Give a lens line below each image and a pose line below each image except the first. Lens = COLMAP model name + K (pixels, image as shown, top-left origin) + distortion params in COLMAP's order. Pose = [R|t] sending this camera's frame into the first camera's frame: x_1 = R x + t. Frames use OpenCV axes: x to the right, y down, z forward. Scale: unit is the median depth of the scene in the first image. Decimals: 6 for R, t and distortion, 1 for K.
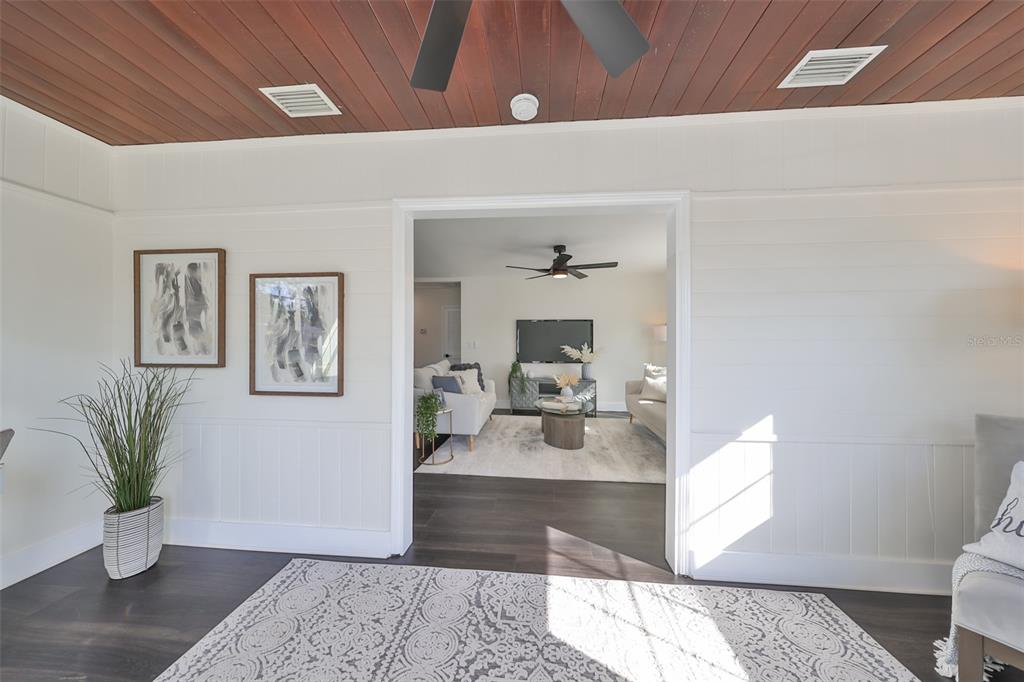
lens RADIAL K [[315.5, 0, 515.7], [0, 315.5, 343.6], [0, 0, 1]] dist [-0.001625, -0.000038]
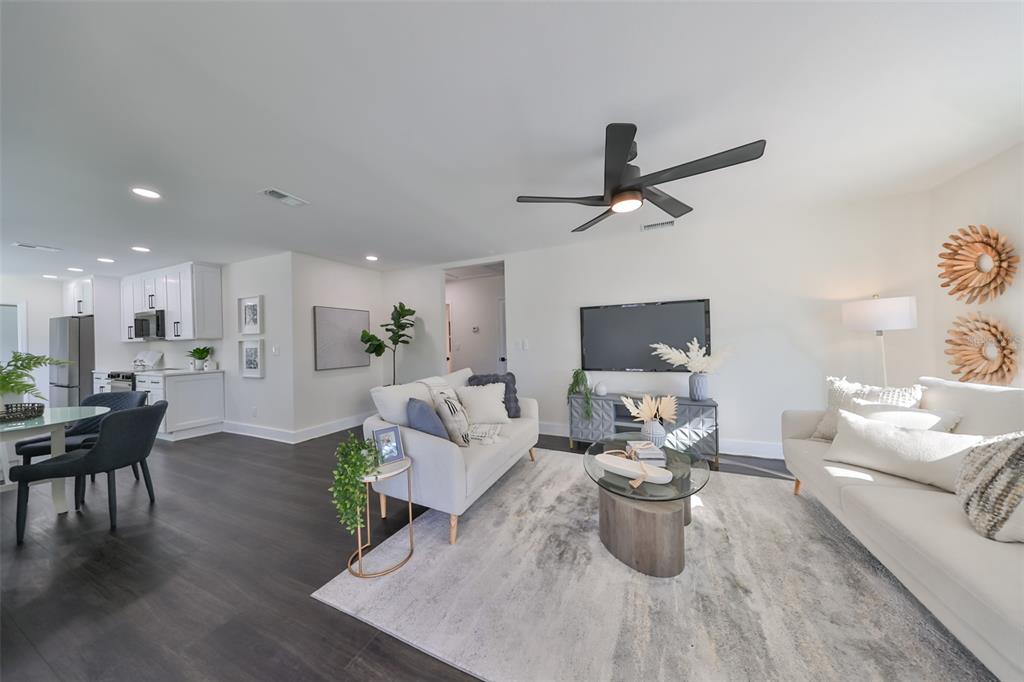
lens RADIAL K [[315.5, 0, 514.0], [0, 315.5, 341.8], [0, 0, 1]] dist [-0.001625, -0.000038]
pose [[0.945387, -0.024718, -0.325012, 0.108438], [0.024590, 0.999687, -0.004502, -0.001952], [0.325022, -0.003736, 0.945699, 0.385639]]
